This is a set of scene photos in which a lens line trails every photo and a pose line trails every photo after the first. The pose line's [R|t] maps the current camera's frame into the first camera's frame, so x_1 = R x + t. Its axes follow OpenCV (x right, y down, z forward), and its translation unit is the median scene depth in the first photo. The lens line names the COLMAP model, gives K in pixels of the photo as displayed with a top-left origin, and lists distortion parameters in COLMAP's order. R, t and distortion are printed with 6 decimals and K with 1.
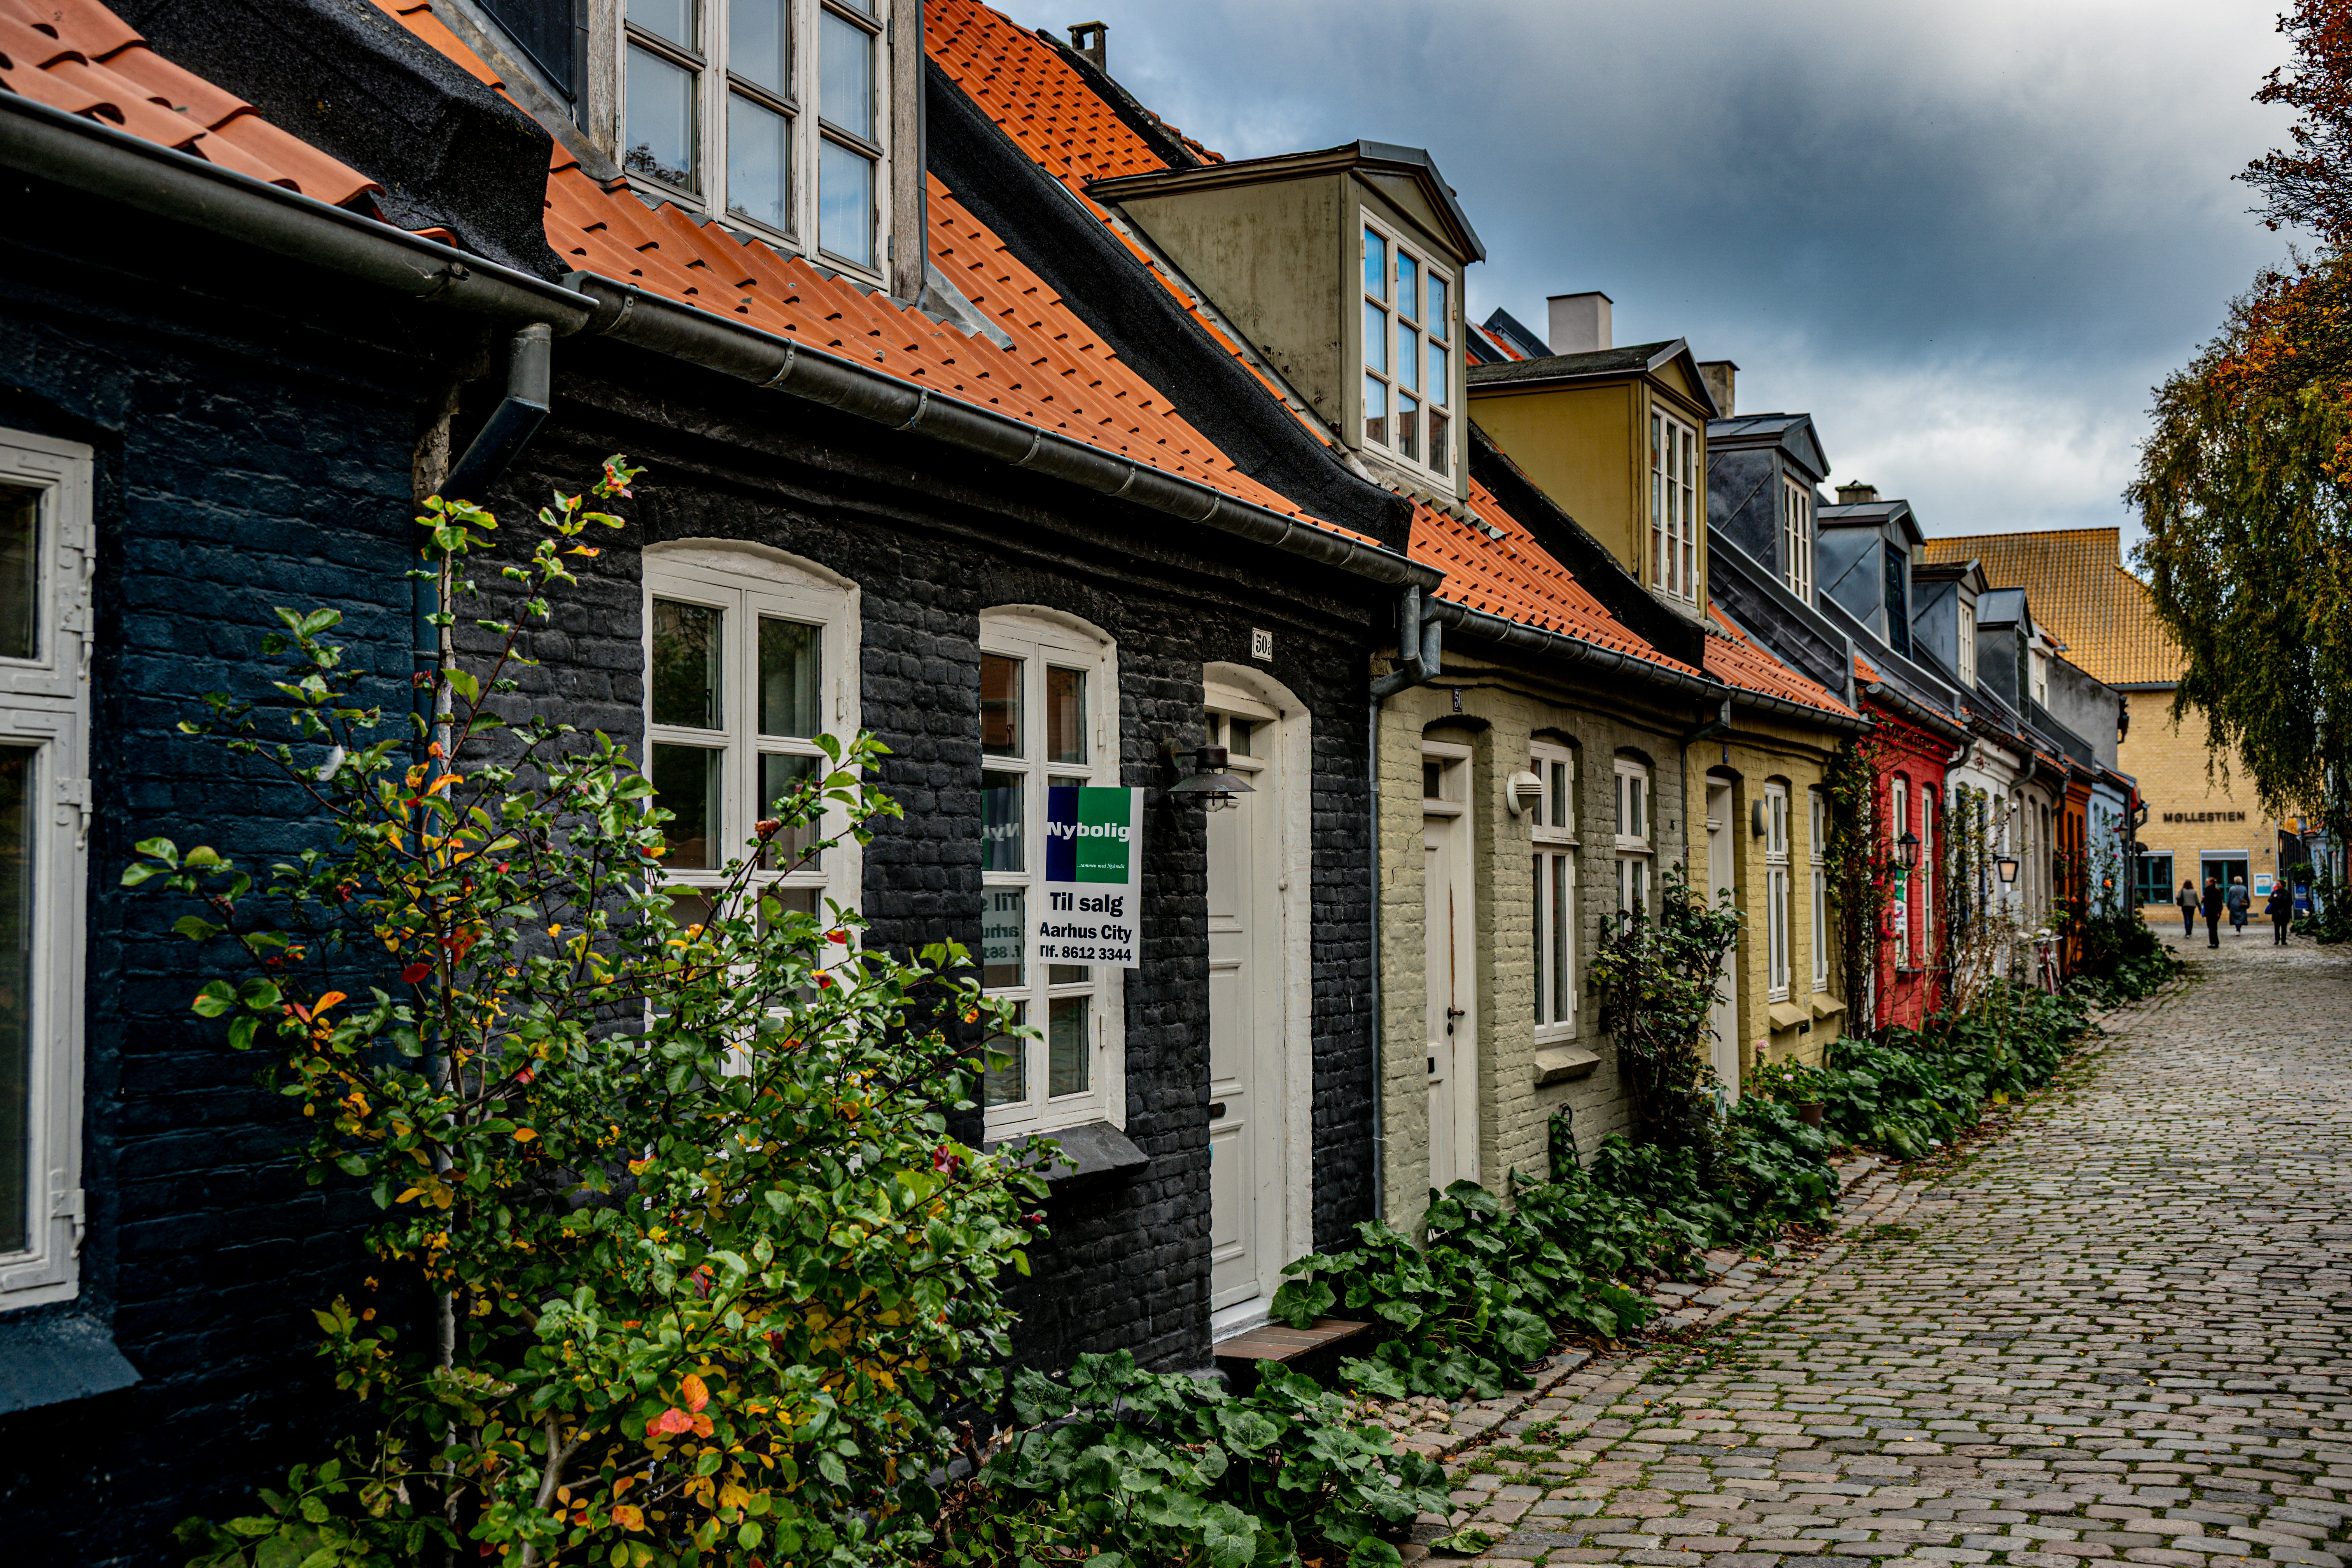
lens RADIAL K [[2489.3, 0, 1176.0], [0, 2489.3, 784.0], [0, 0, 1]] dist [0.000683, 0.006661]
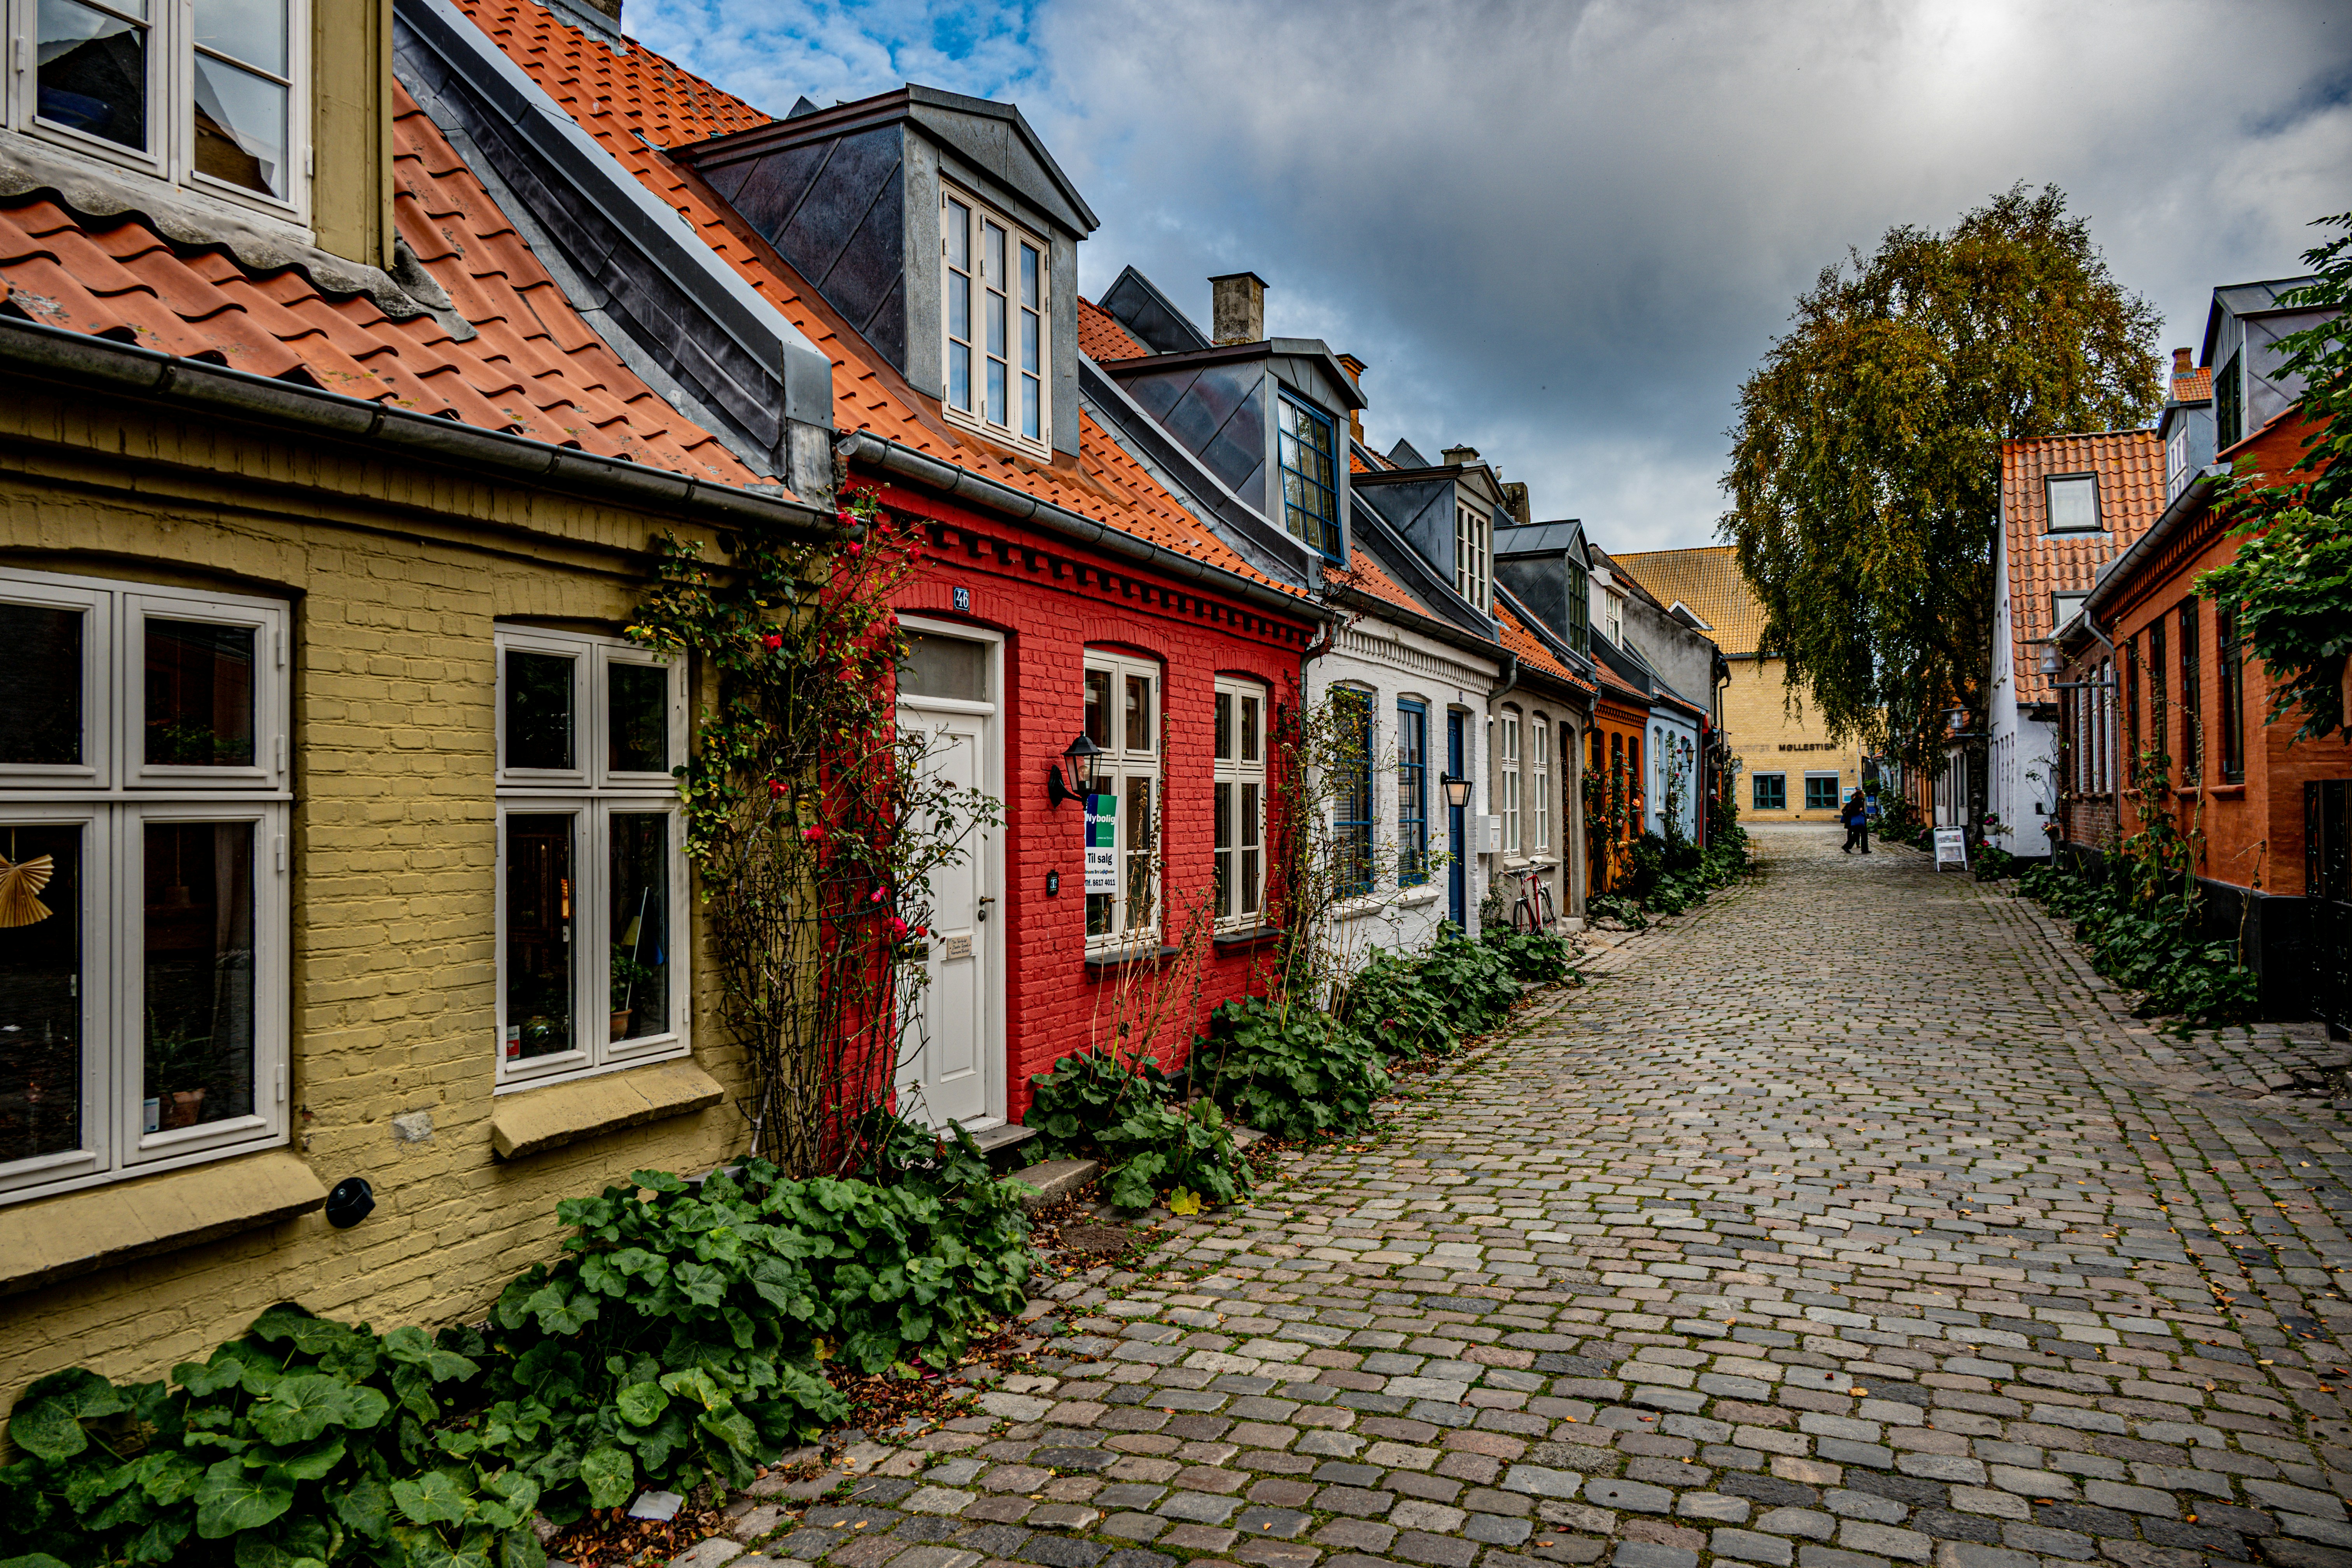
lens RADIAL K [[1507.3, 0, 1176.0], [0, 1507.3, 784.0], [0, 0, 1]] dist [-0.007157, -0.000475]
pose [[0.999810, -0.004832, -0.018870, 0.150240], [0.005450, 0.999446, 0.032846, 0.008808], [0.018701, -0.032942, 0.999282, 0.295442]]
